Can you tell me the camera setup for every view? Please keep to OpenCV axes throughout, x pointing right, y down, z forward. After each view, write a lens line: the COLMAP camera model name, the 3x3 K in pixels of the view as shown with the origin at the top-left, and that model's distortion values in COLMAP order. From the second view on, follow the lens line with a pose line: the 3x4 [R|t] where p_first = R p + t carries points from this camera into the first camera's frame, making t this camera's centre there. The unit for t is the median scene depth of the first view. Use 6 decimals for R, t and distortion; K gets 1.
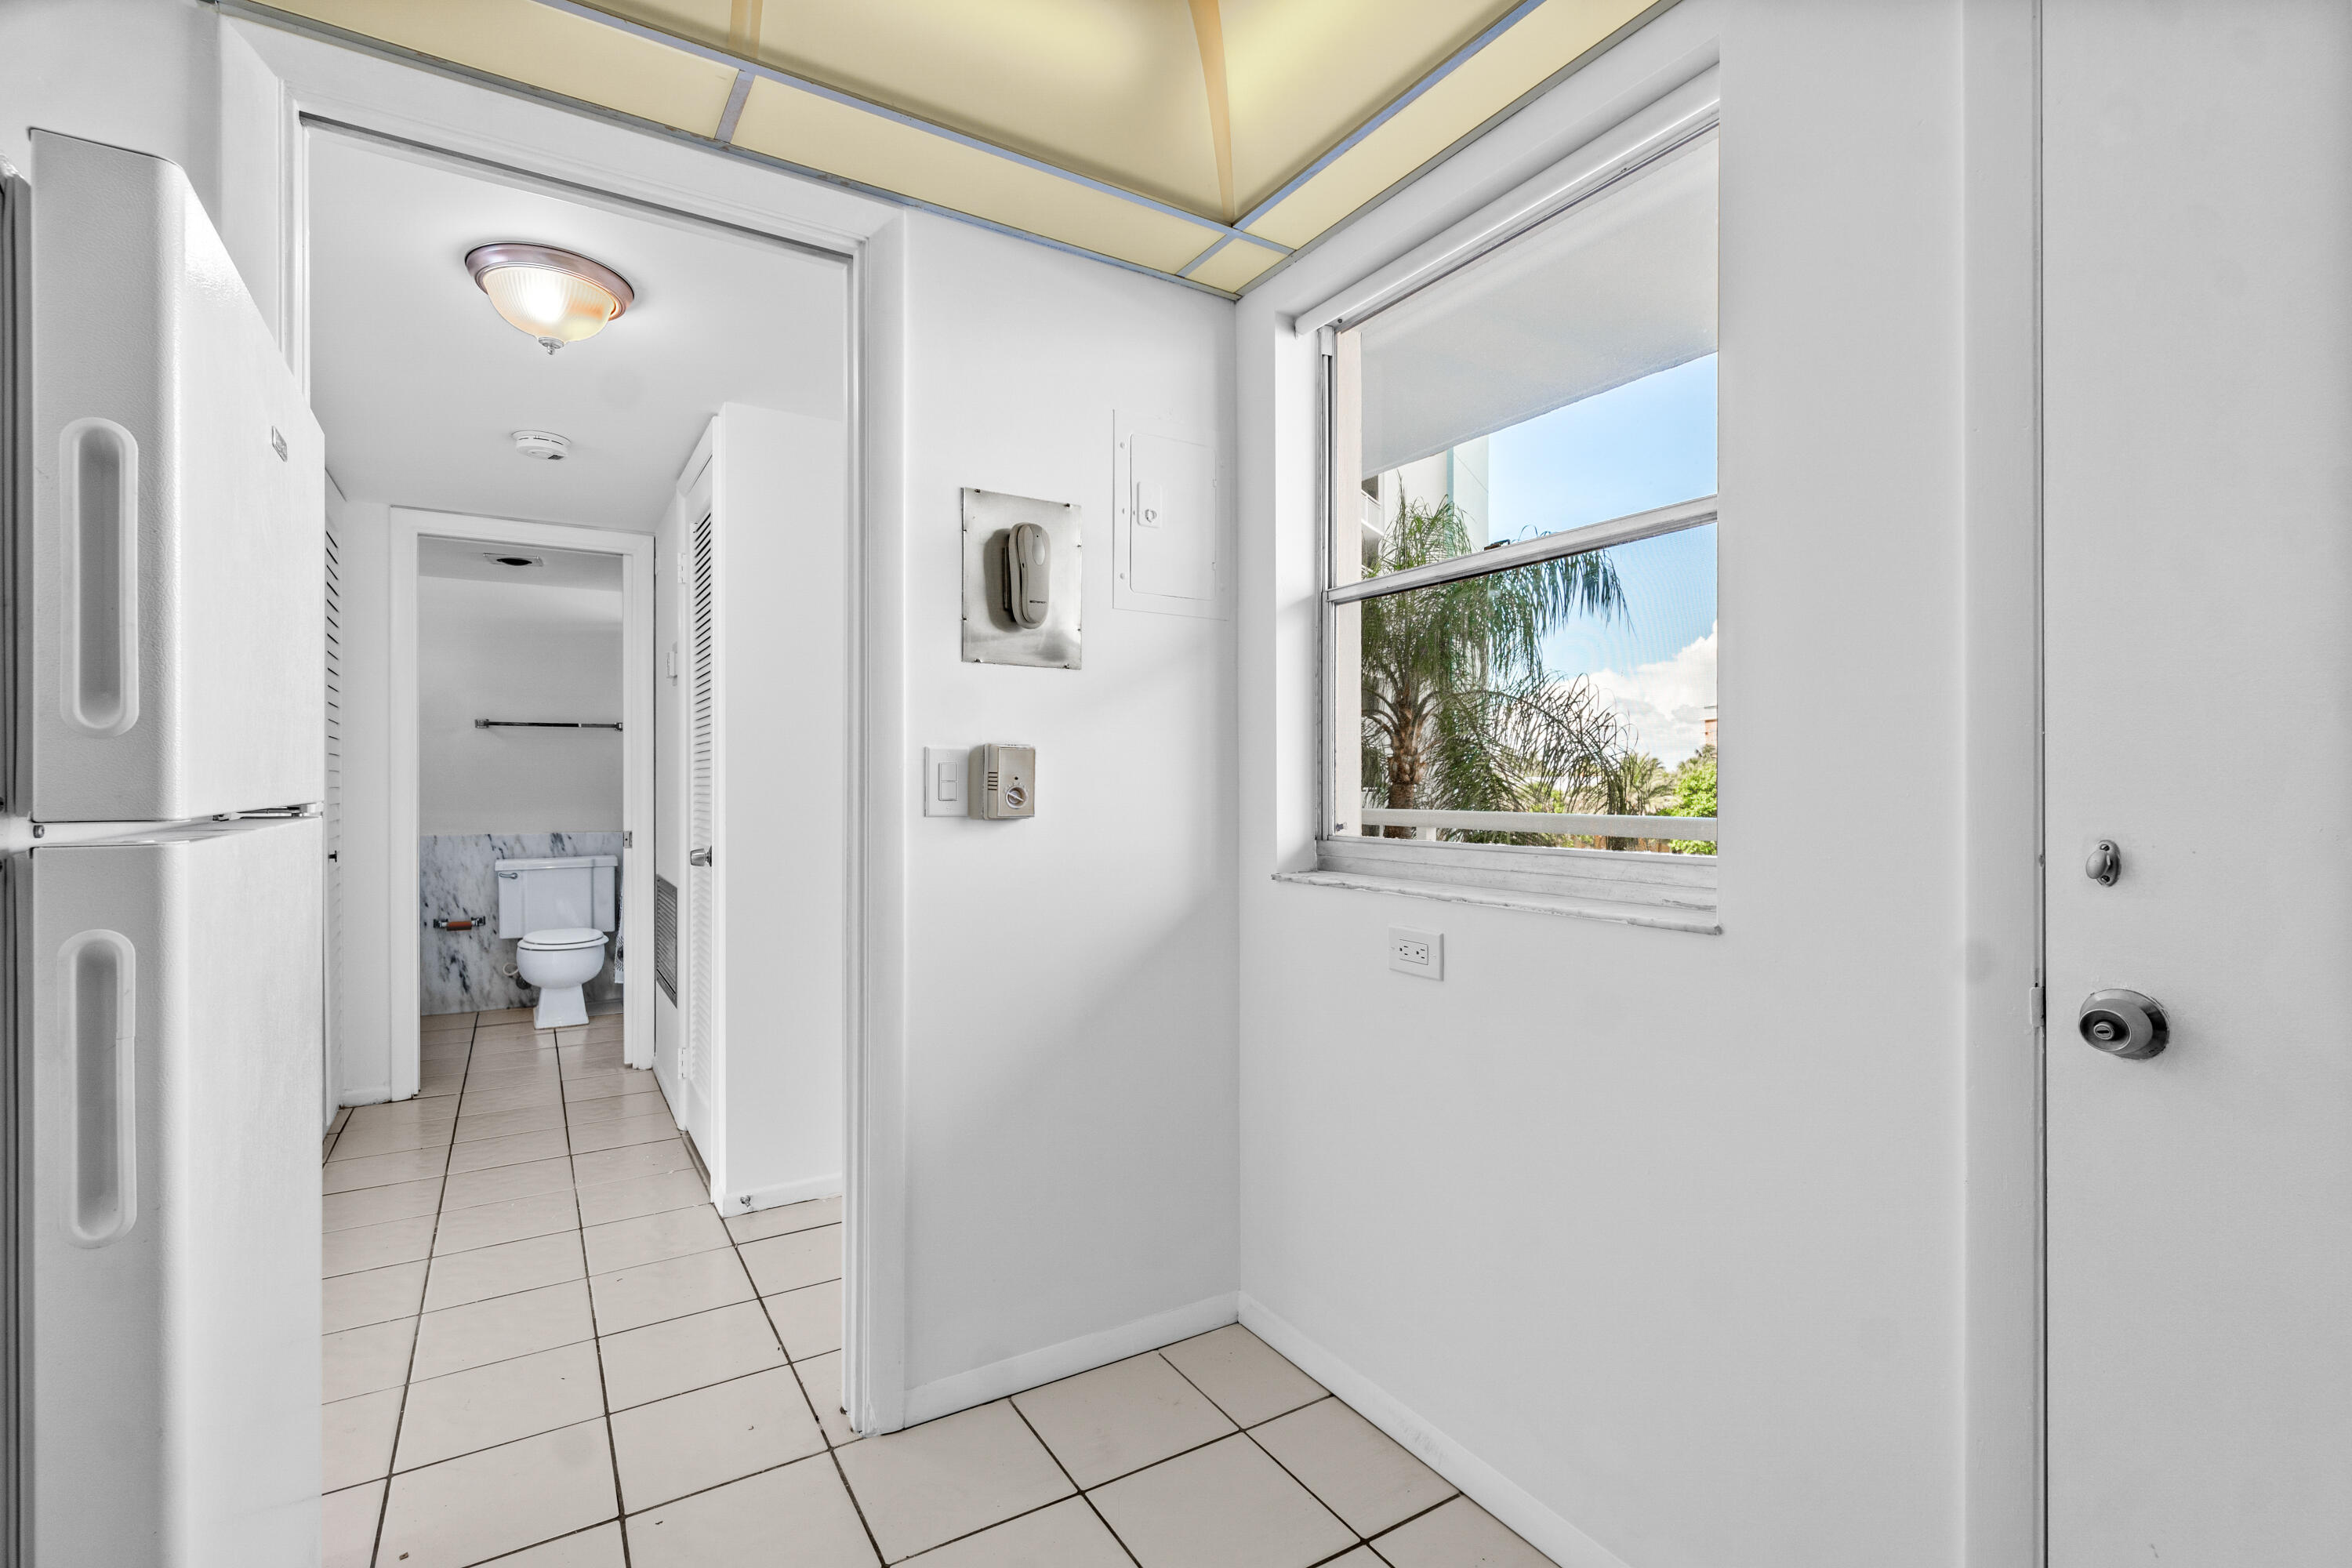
lens RADIAL K [[1056.4, 0, 1177.6], [0, 1056.4, 795.5], [0, 0, 1]] dist [-0.001272, 0.000197]
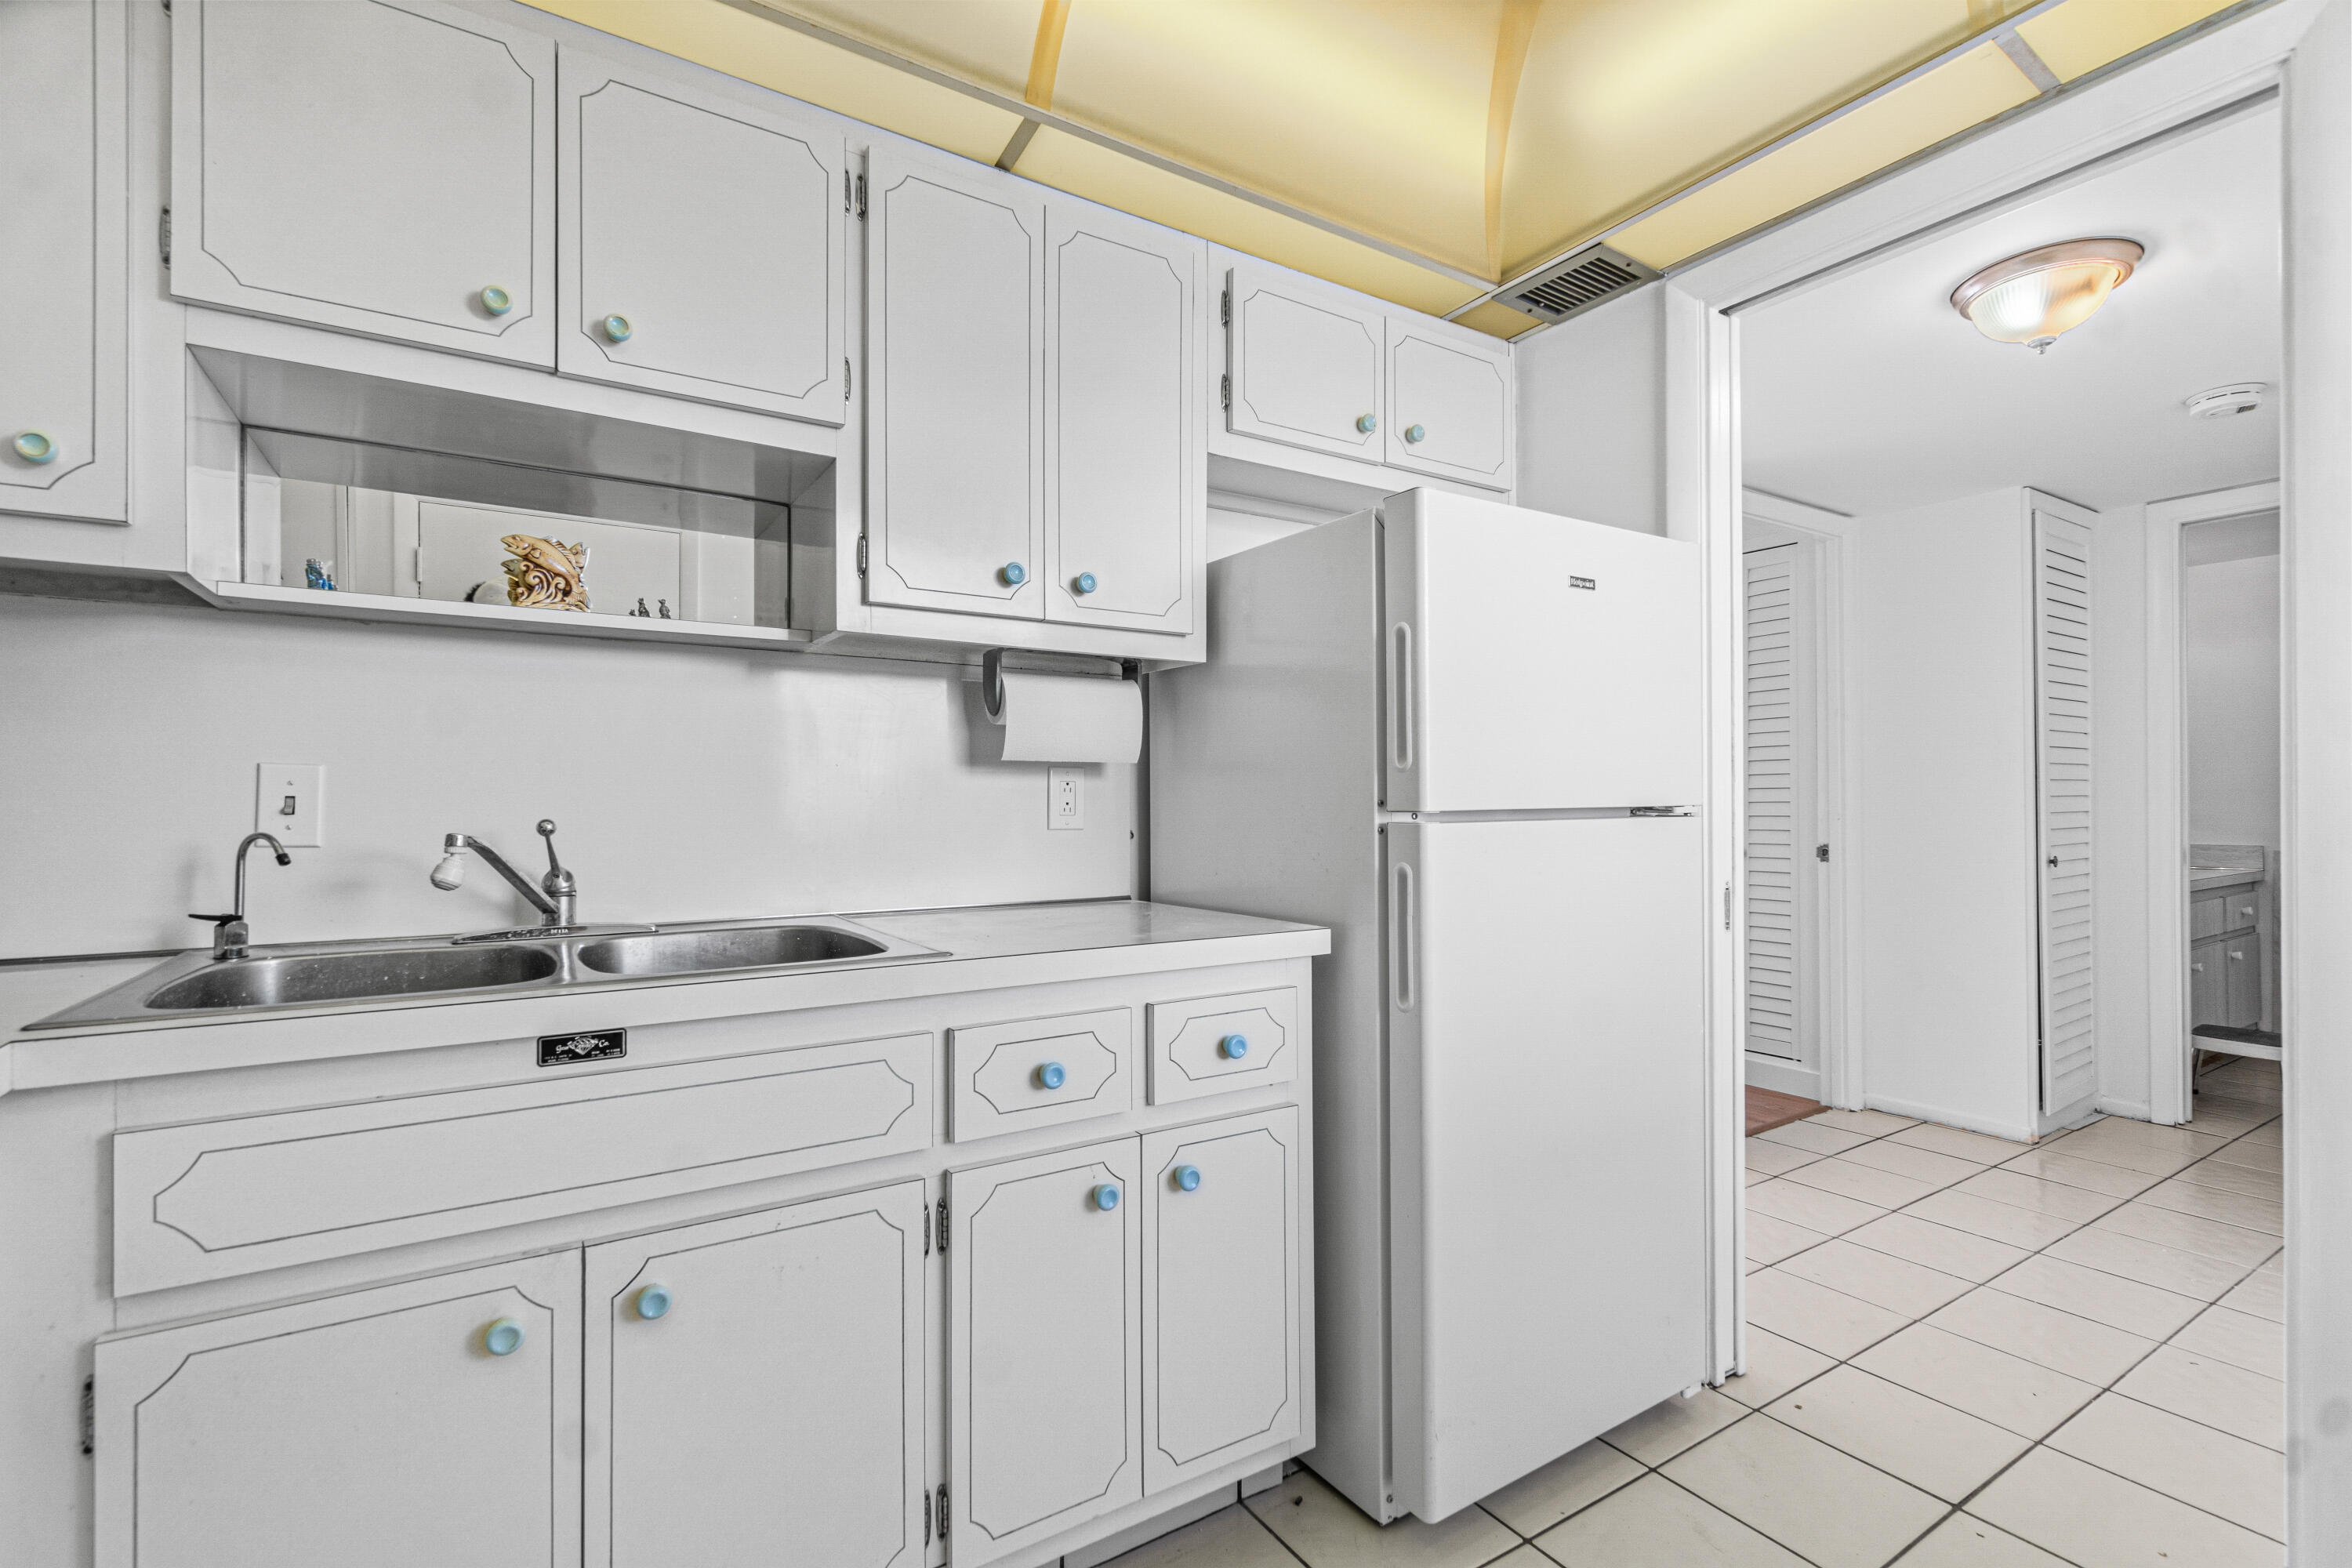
lens RADIAL K [[1056.4, 0, 1177.6], [0, 1056.4, 795.5], [0, 0, 1]] dist [-0.001272, 0.000197]
pose [[0.024413, -0.009481, -0.999657, 0.136281], [-0.000112, 0.999955, -0.009486, 0.001484], [0.999702, 0.000344, 0.024411, 0.062880]]
